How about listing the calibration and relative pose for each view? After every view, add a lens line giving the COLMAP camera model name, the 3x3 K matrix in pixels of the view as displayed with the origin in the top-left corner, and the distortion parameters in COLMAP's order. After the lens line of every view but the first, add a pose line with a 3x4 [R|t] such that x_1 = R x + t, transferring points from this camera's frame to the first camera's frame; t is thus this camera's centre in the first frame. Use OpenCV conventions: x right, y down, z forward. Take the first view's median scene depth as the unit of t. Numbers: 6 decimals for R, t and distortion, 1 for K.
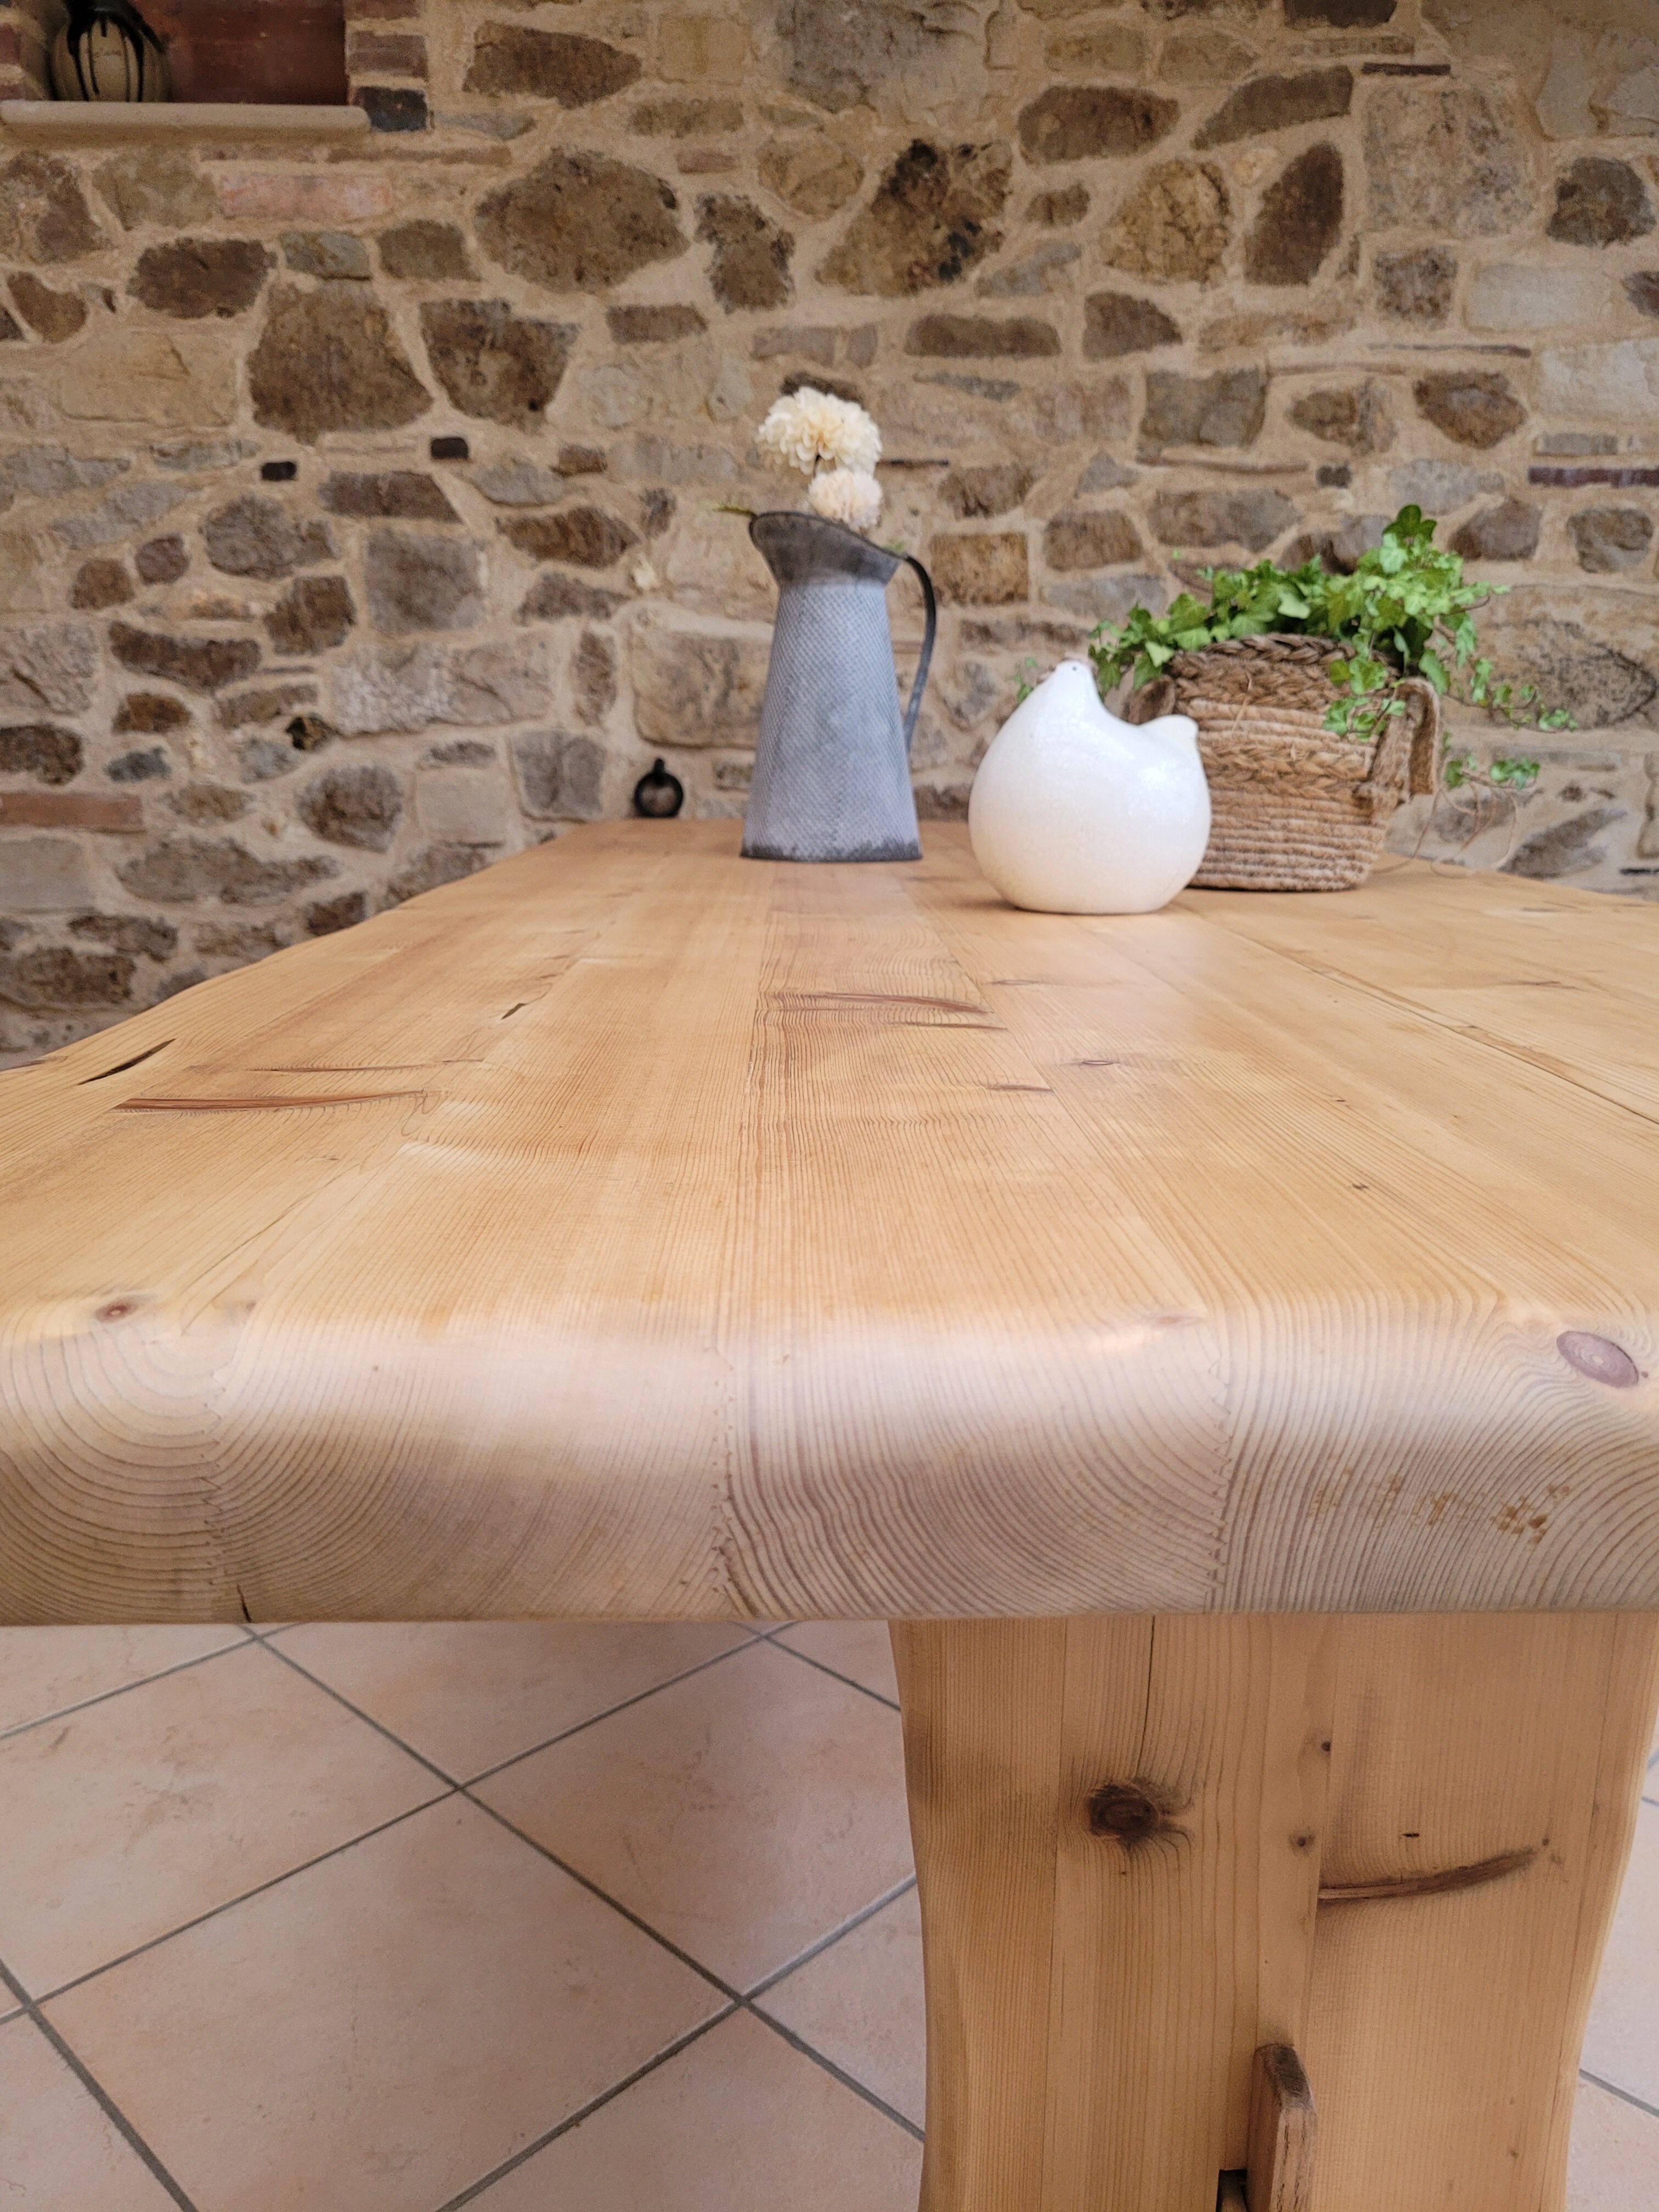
lens RADIAL K [[1695.8, 0, 844.5], [0, 1695.8, 1129.7], [0, 0, 1]] dist [0.033897, -0.036677]
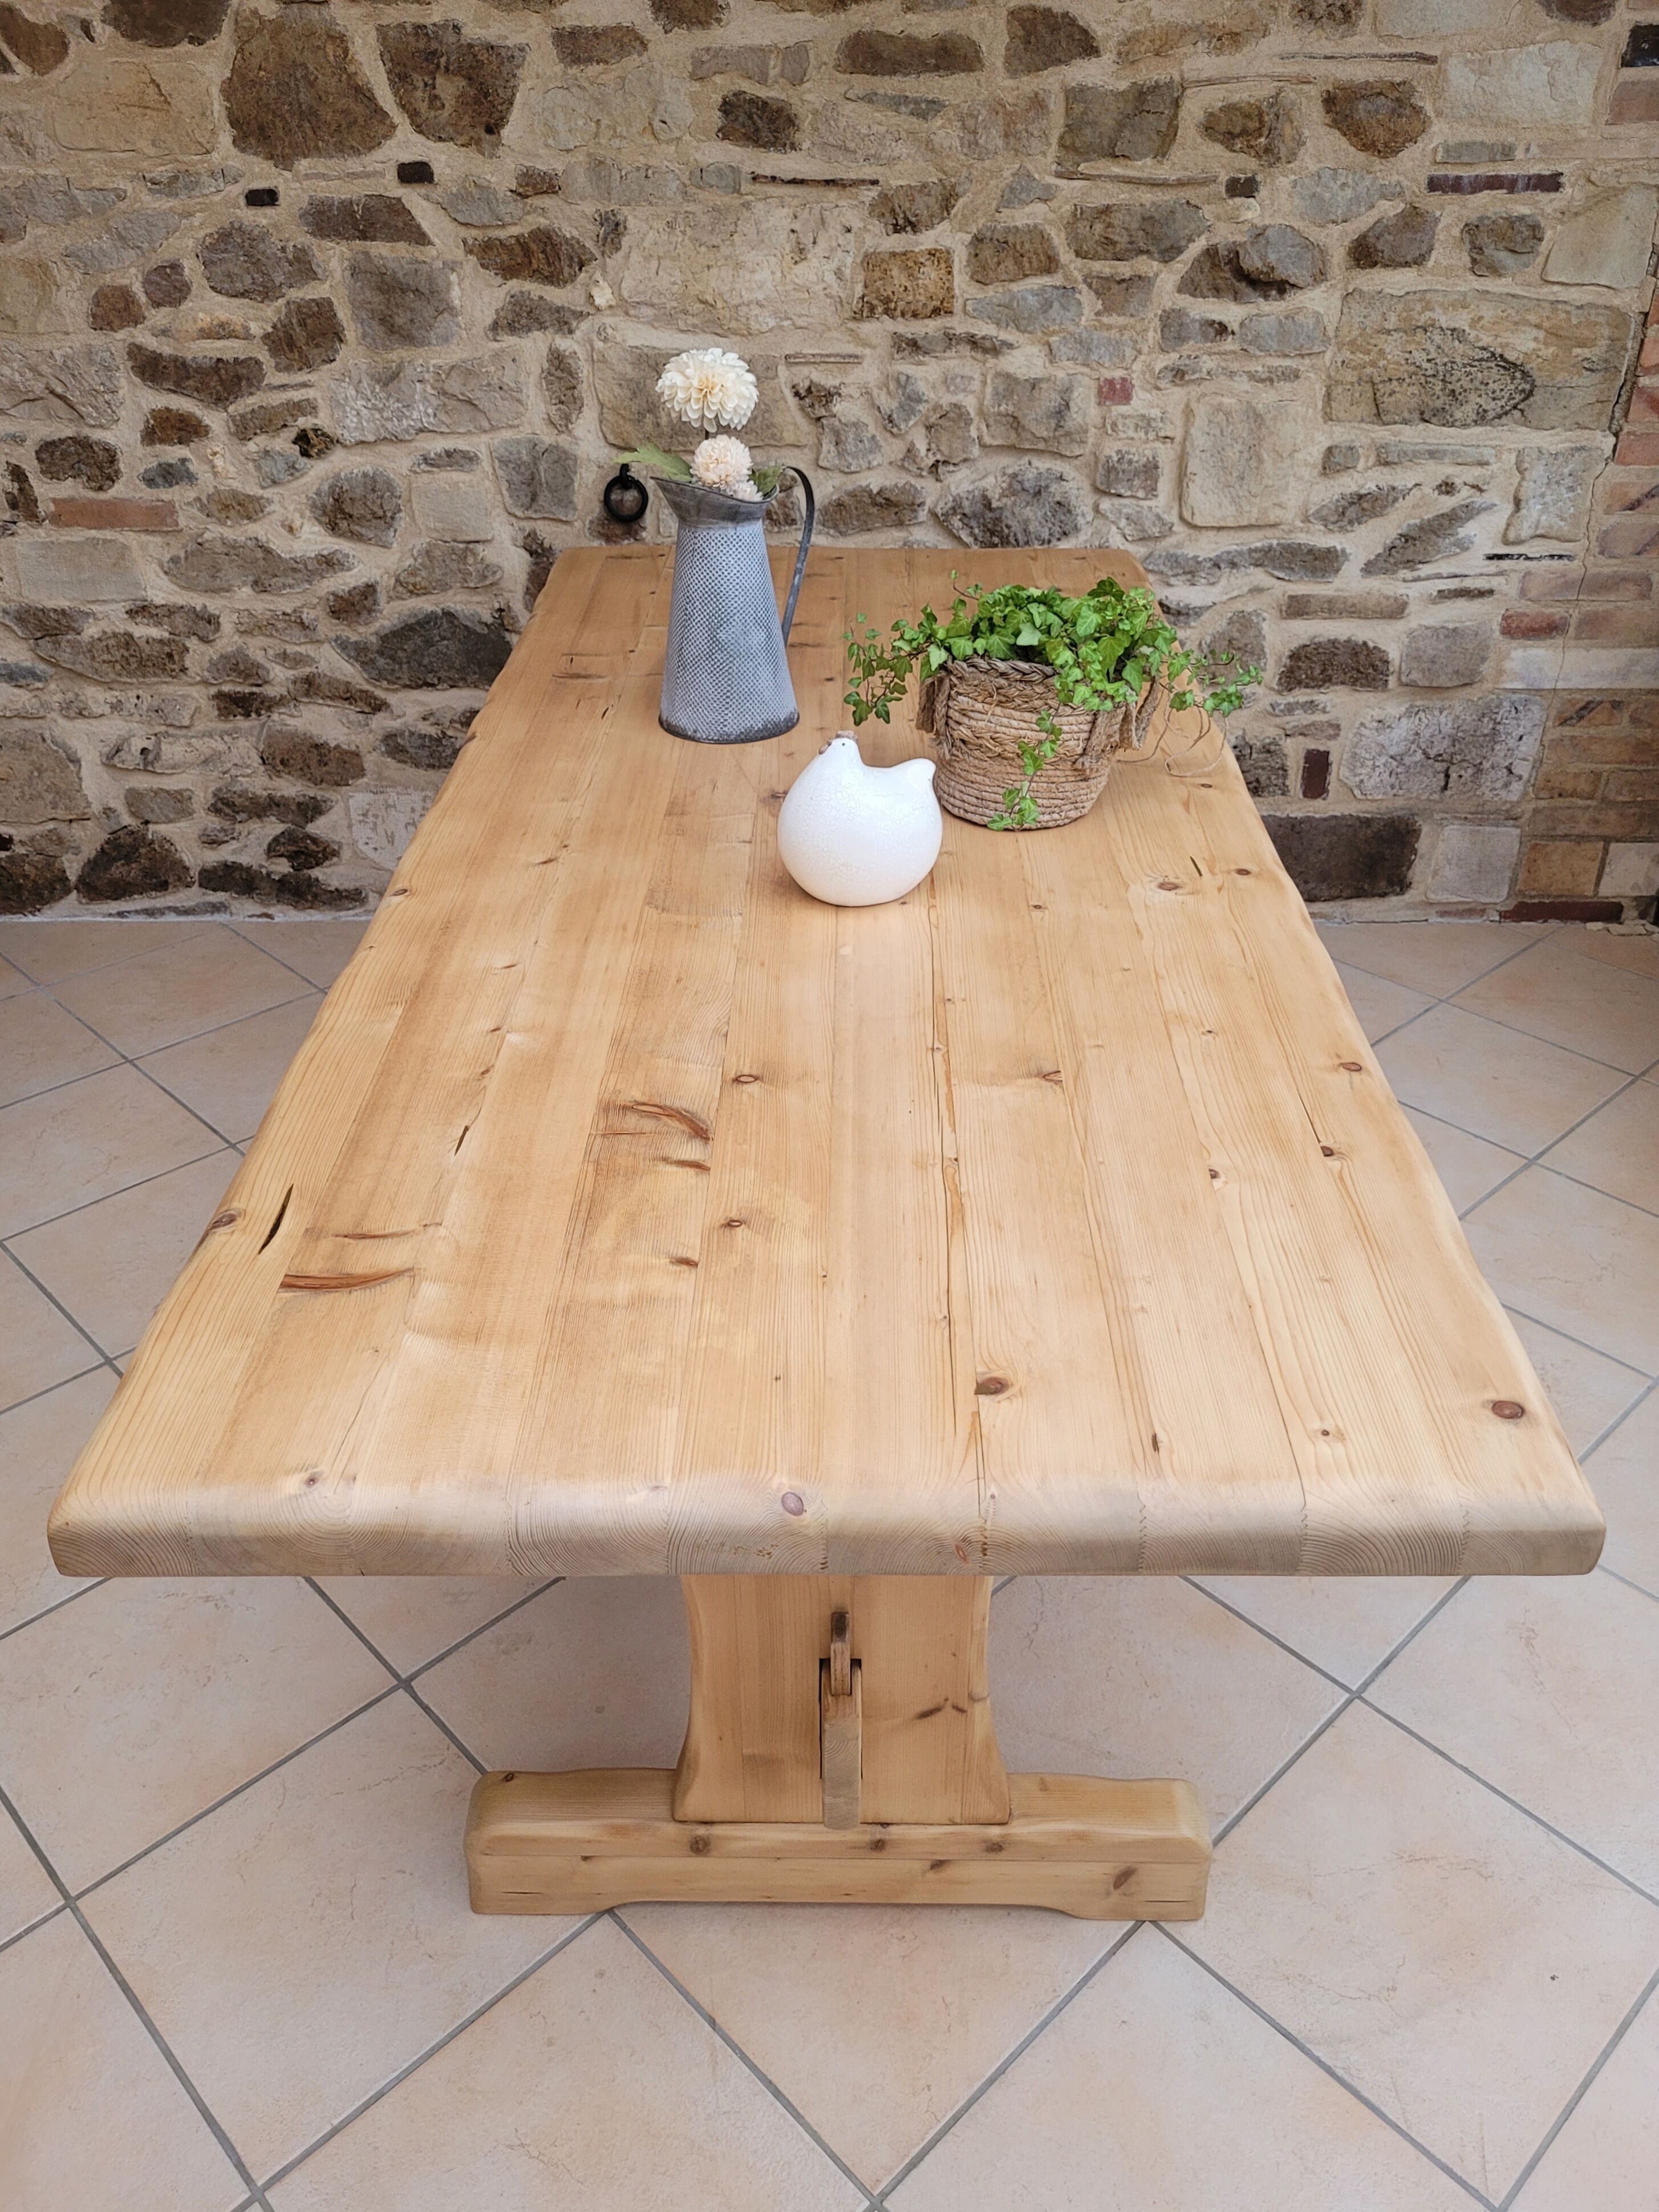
lens RADIAL K [[1742.5, 0, 850.0], [0, 1742.5, 1084.5], [0, 0, 1]] dist [0.049919, -0.046692]
pose [[0.999354, 0.009535, -0.034645, 0.086479], [0.002320, 0.945021, 0.327002, -0.214961], [0.035858, -0.326871, 0.944388, -0.230033]]
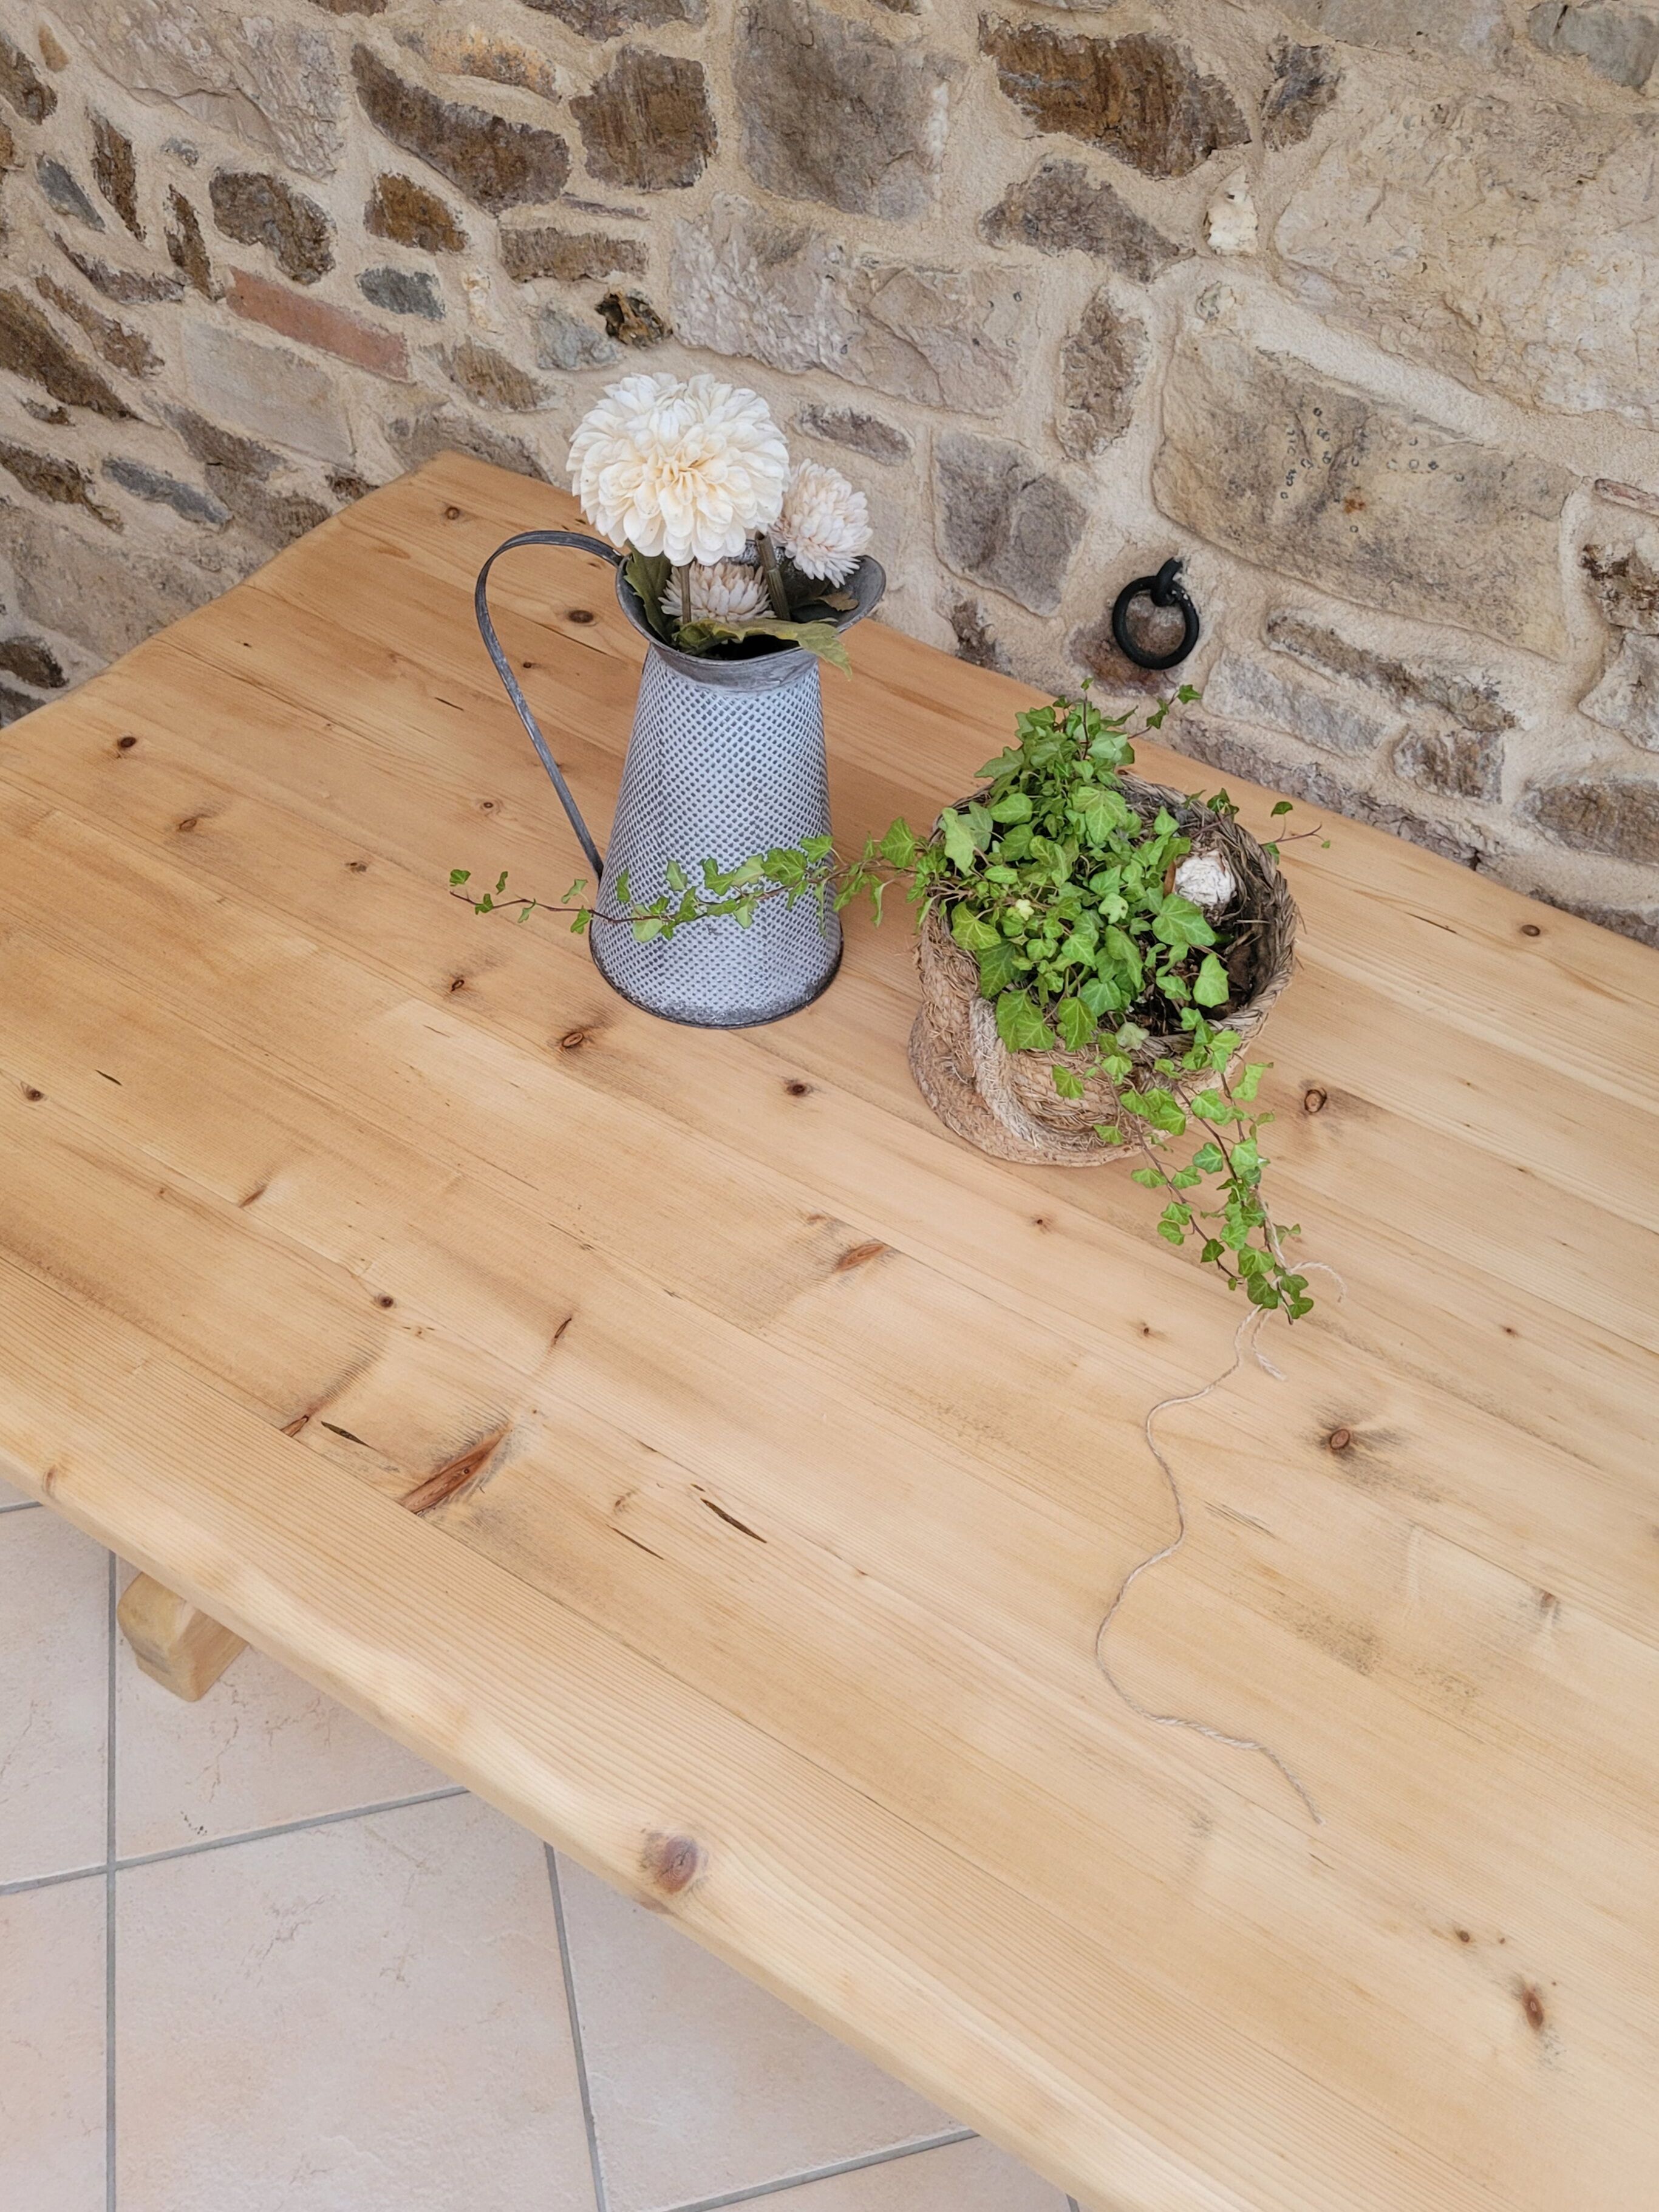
lens RADIAL K [[1865.3, 0, 833.1], [0, 1865.3, 1072.0], [0, 0, 1]] dist [0.045459, -0.044343]
pose [[0.847900, 0.432142, -0.307114, 0.050442], [-0.186299, 0.785214, 0.590535, -0.429264], [0.496345, -0.443500, 0.746290, 0.452653]]
